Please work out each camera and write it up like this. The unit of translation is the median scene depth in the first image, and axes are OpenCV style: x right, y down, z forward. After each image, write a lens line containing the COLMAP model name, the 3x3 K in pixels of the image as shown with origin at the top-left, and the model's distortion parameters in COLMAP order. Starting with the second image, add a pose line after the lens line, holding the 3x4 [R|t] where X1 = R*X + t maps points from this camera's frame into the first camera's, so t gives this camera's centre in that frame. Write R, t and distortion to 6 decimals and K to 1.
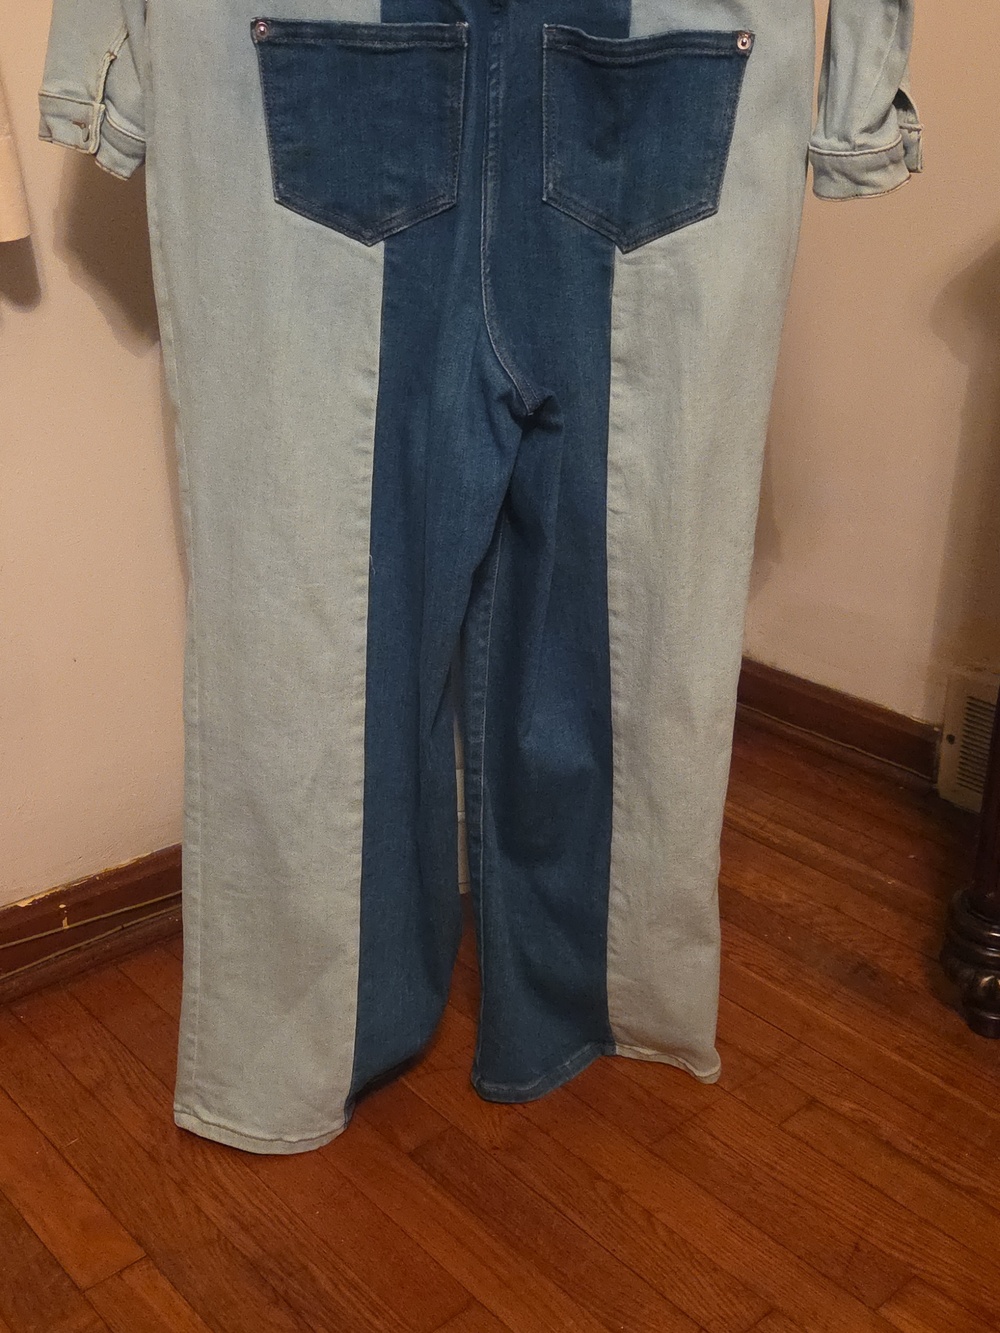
lens RADIAL K [[1484.1, 0, 516.0], [0, 1484.1, 659.0], [0, 0, 1]] dist [0.119003, -0.159272]
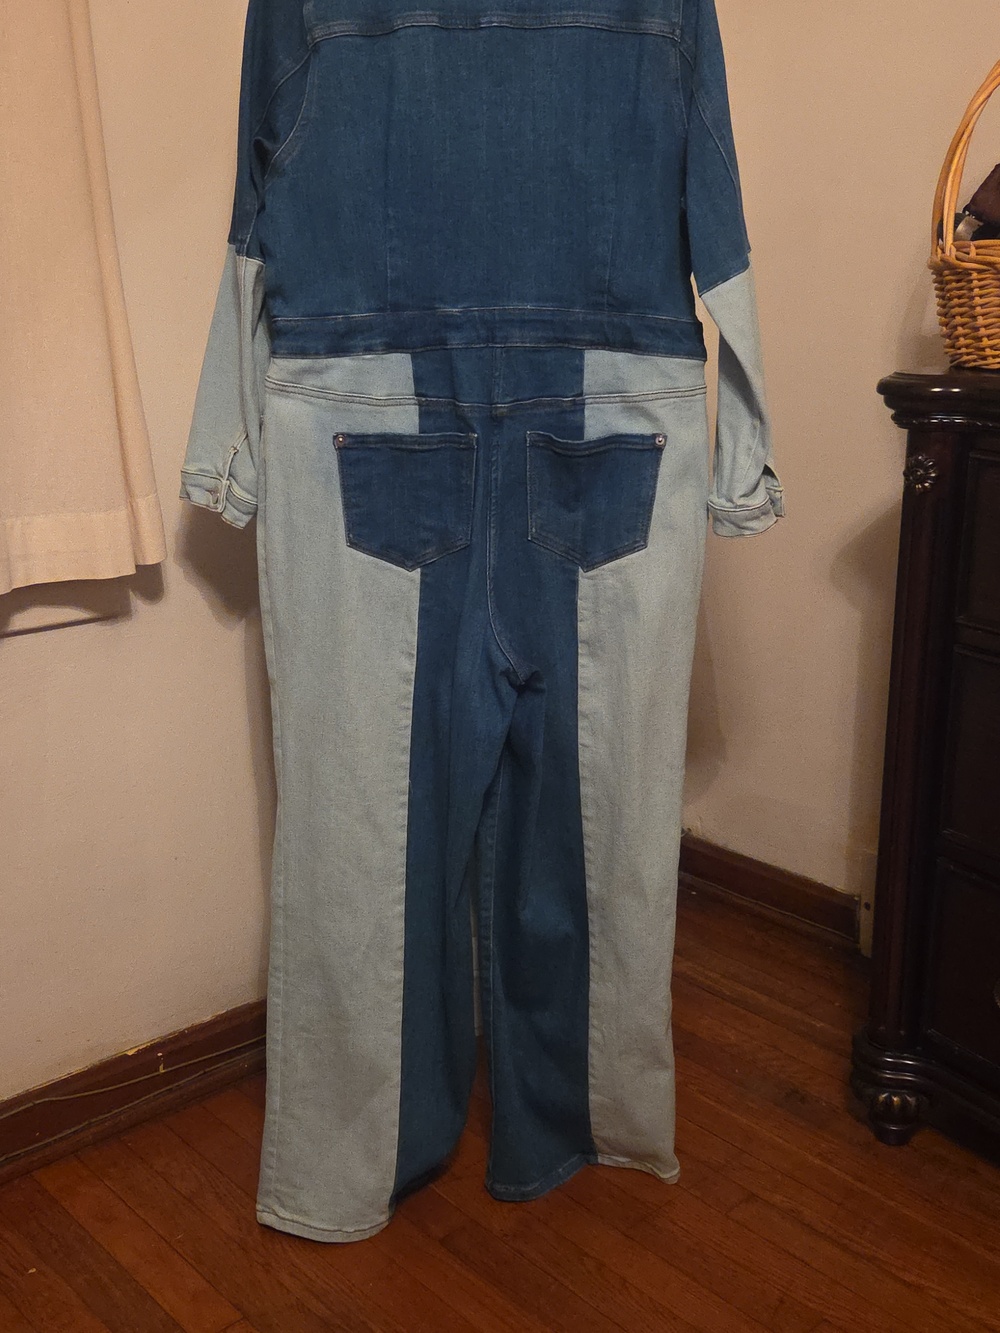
lens RADIAL K [[1484.1, 0, 516.0], [0, 1484.1, 659.0], [0, 0, 1]] dist [0.119003, -0.159272]
pose [[0.999803, -0.017822, 0.008749, -0.008023], [0.018704, 0.993296, -0.114075, -0.020971], [-0.006657, 0.114217, 0.993434, -0.377762]]
